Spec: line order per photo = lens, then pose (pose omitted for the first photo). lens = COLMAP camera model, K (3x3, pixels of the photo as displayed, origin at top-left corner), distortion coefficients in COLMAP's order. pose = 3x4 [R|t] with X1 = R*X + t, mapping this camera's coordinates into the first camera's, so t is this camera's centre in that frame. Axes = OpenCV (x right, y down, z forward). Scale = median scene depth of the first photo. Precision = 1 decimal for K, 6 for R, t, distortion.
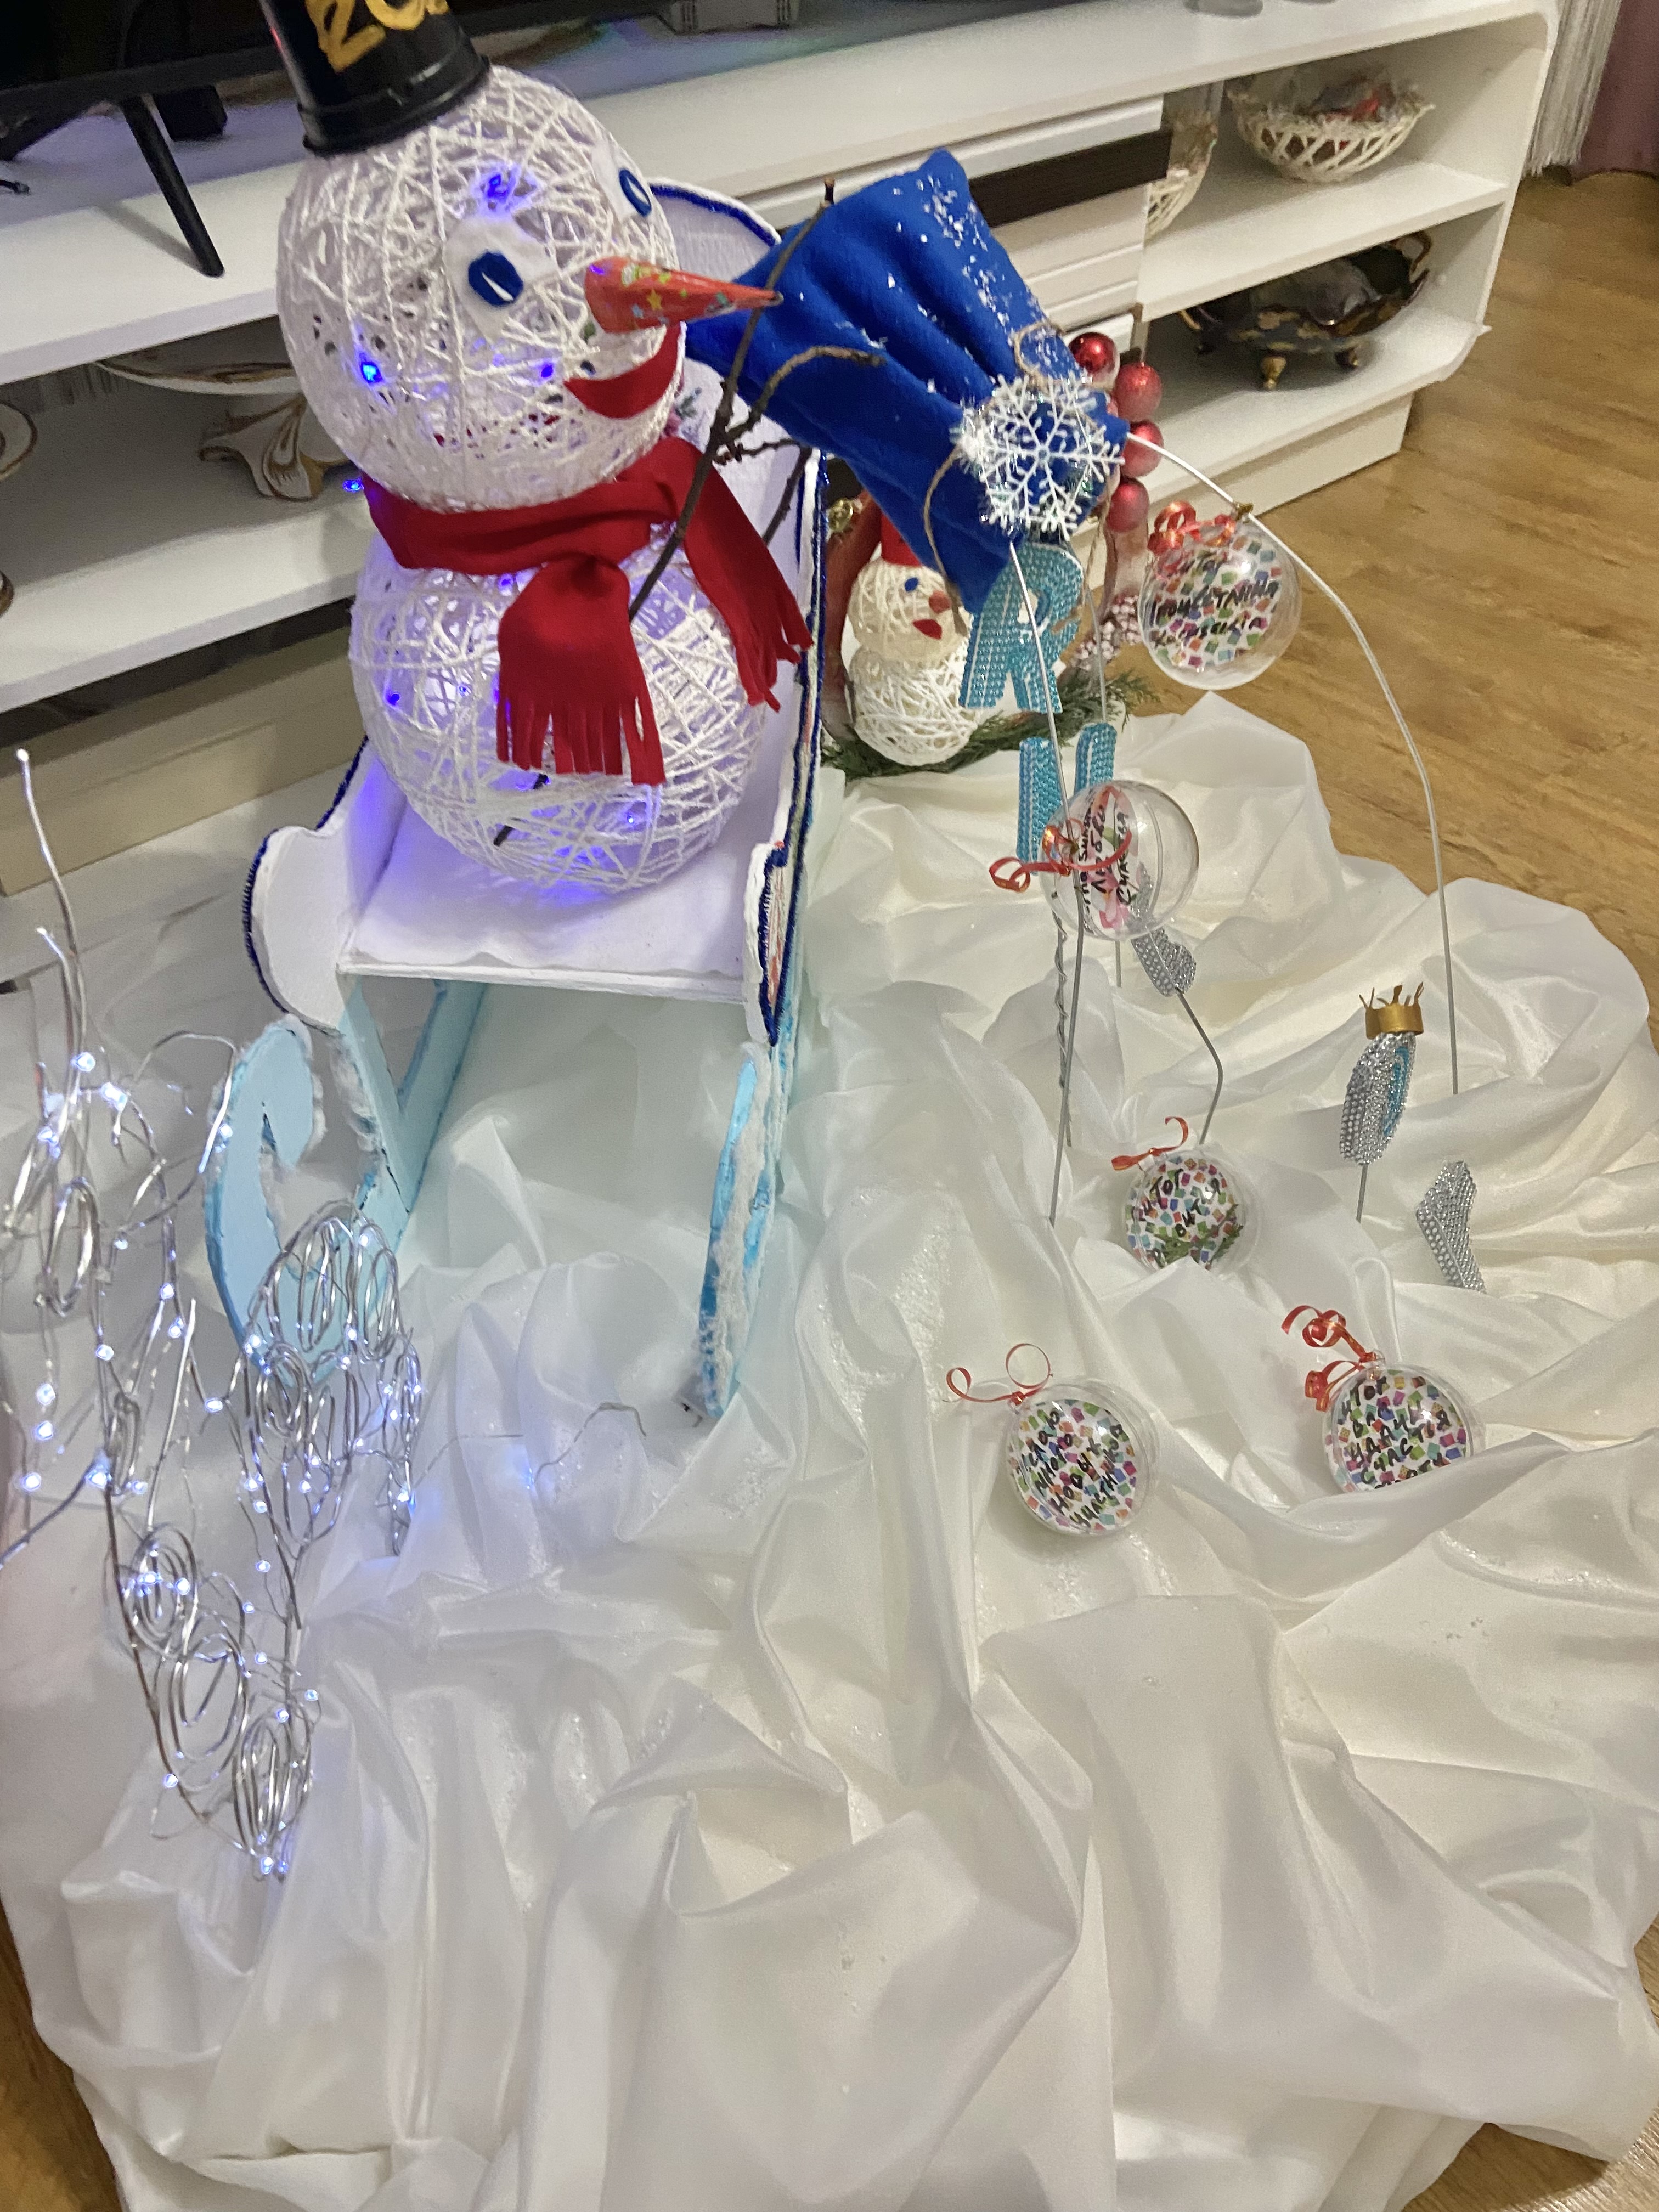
lens RADIAL K [[1677.5, 0, 843.4], [0, 1677.5, 1089.7], [0, 0, 1]] dist [0.136217, -0.192300]
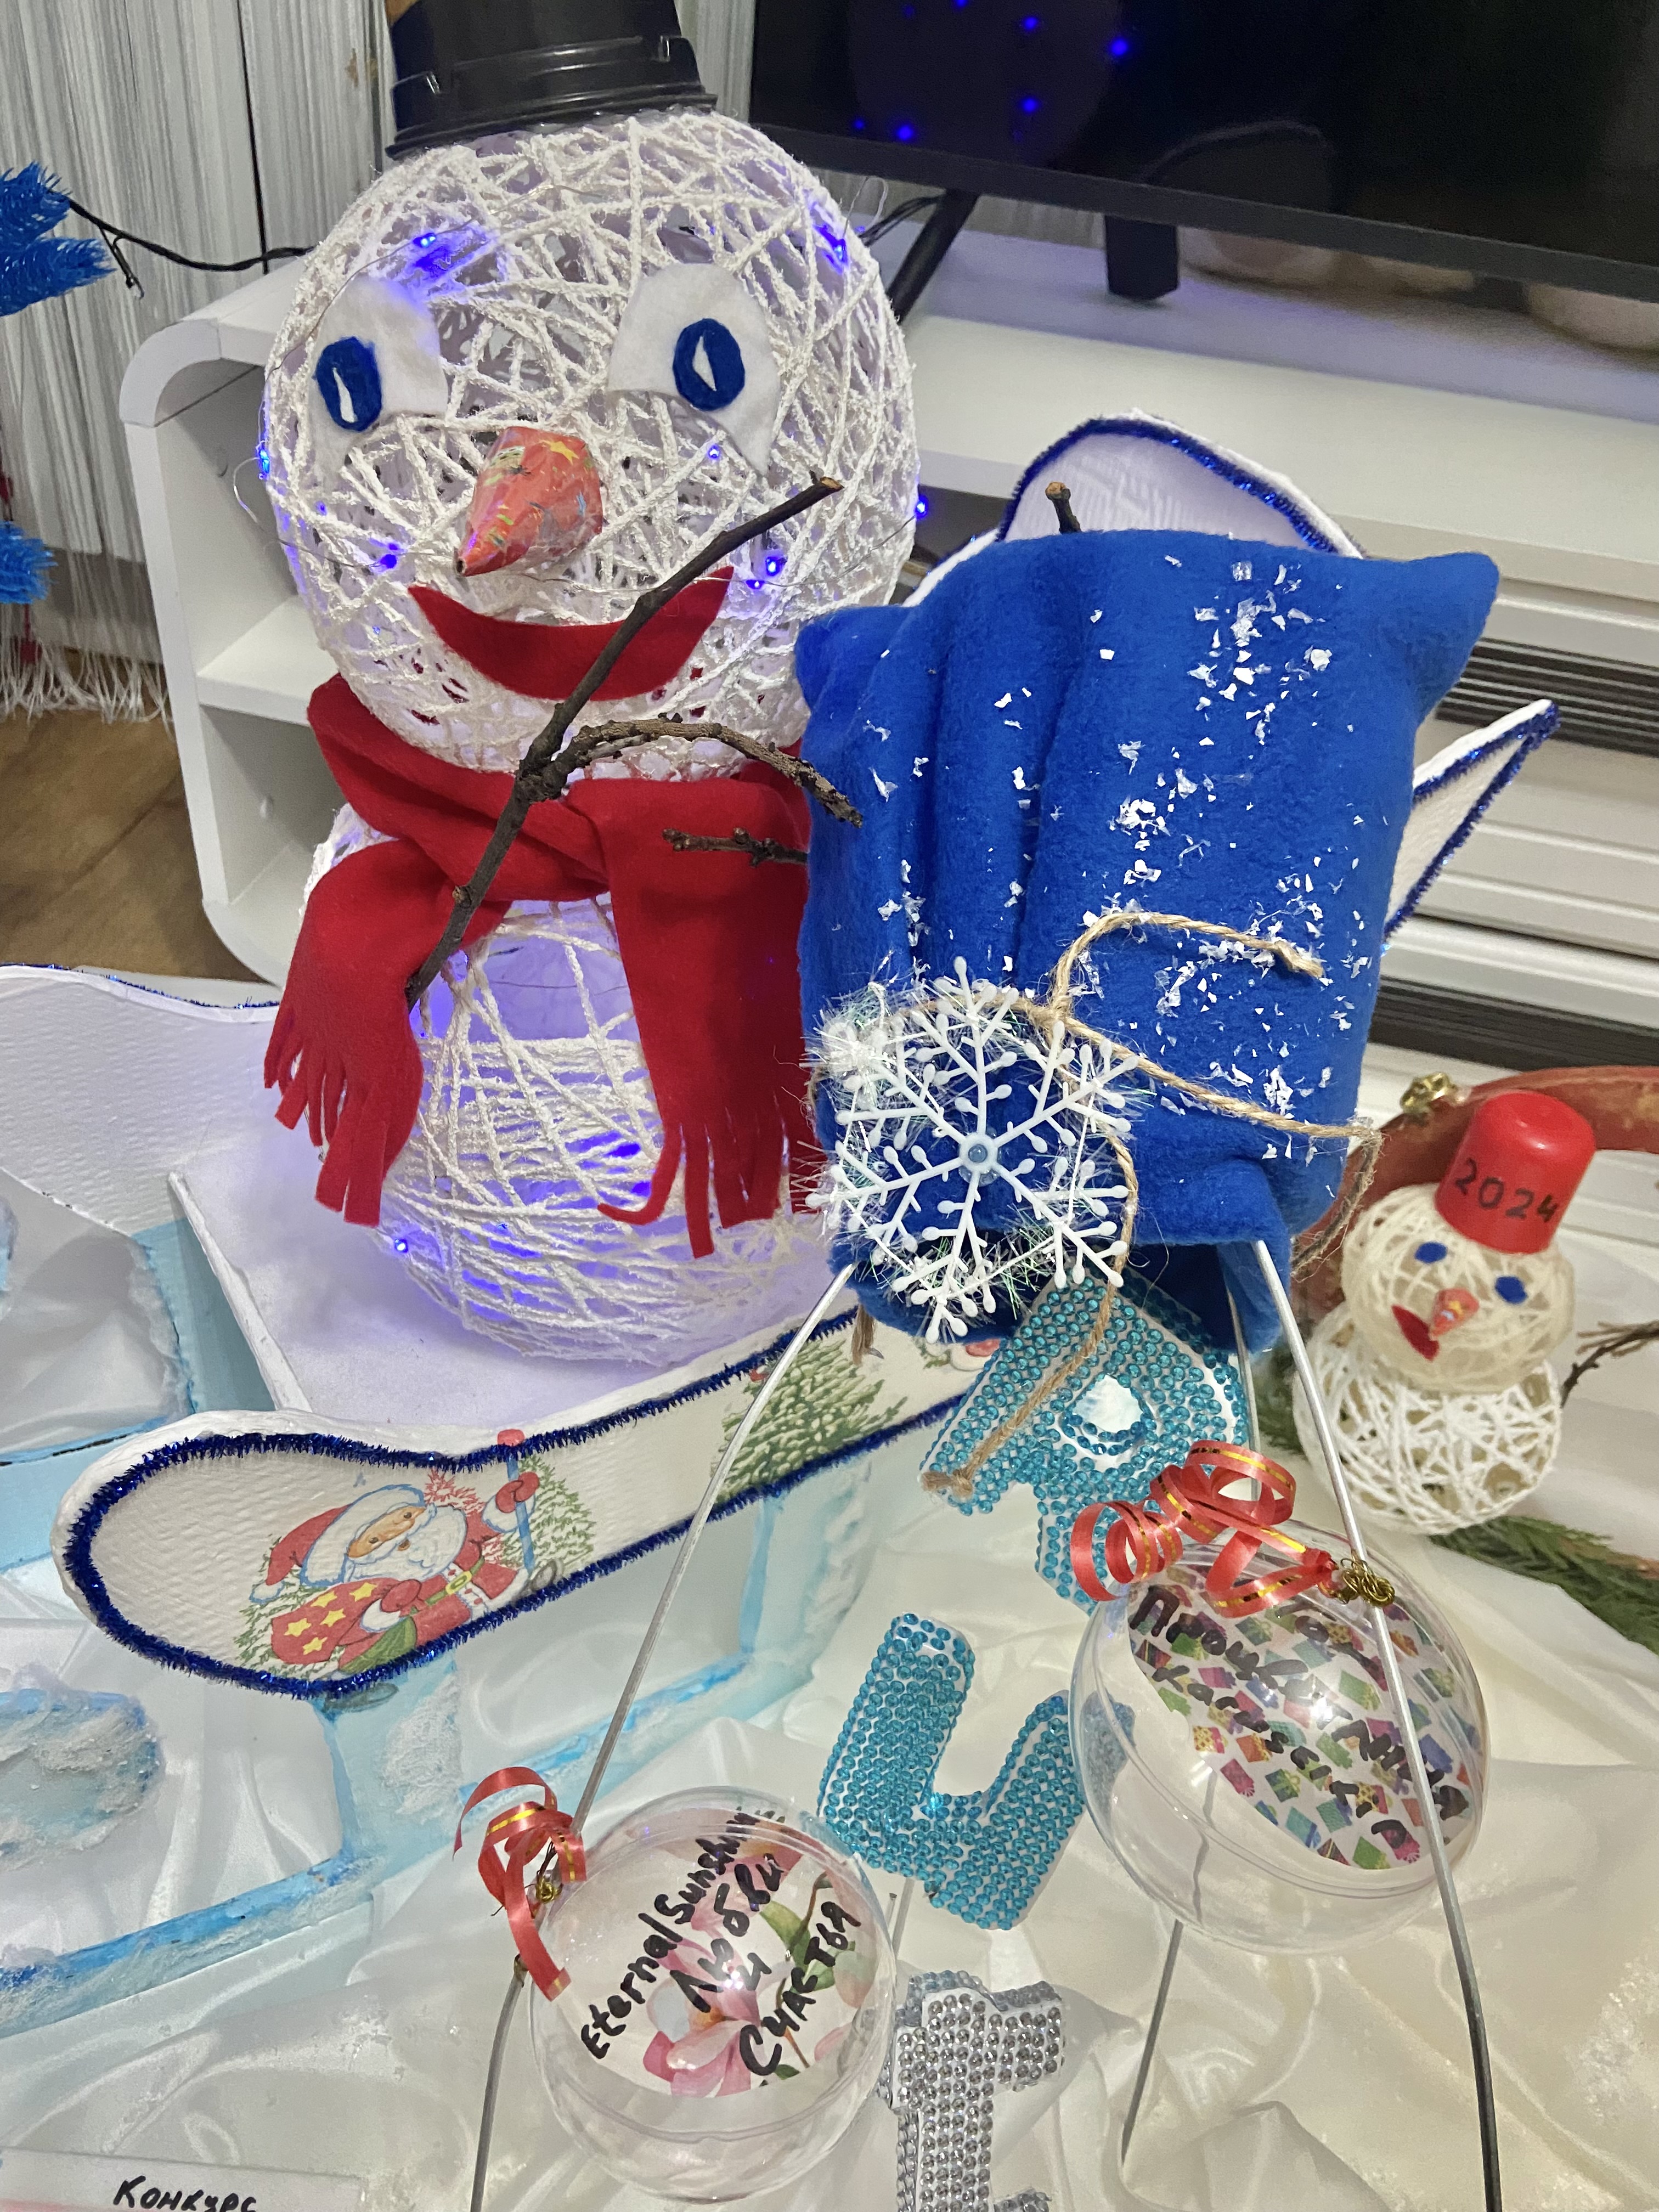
lens RADIAL K [[1677.5, 0, 843.4], [0, 1677.5, 1089.7], [0, 0, 1]] dist [0.136217, -0.192300]
pose [[0.592242, 0.540840, -0.597279, 0.341476], [-0.615968, 0.781762, 0.097118, -0.403183], [0.519455, 0.310387, 0.796132, 0.631195]]
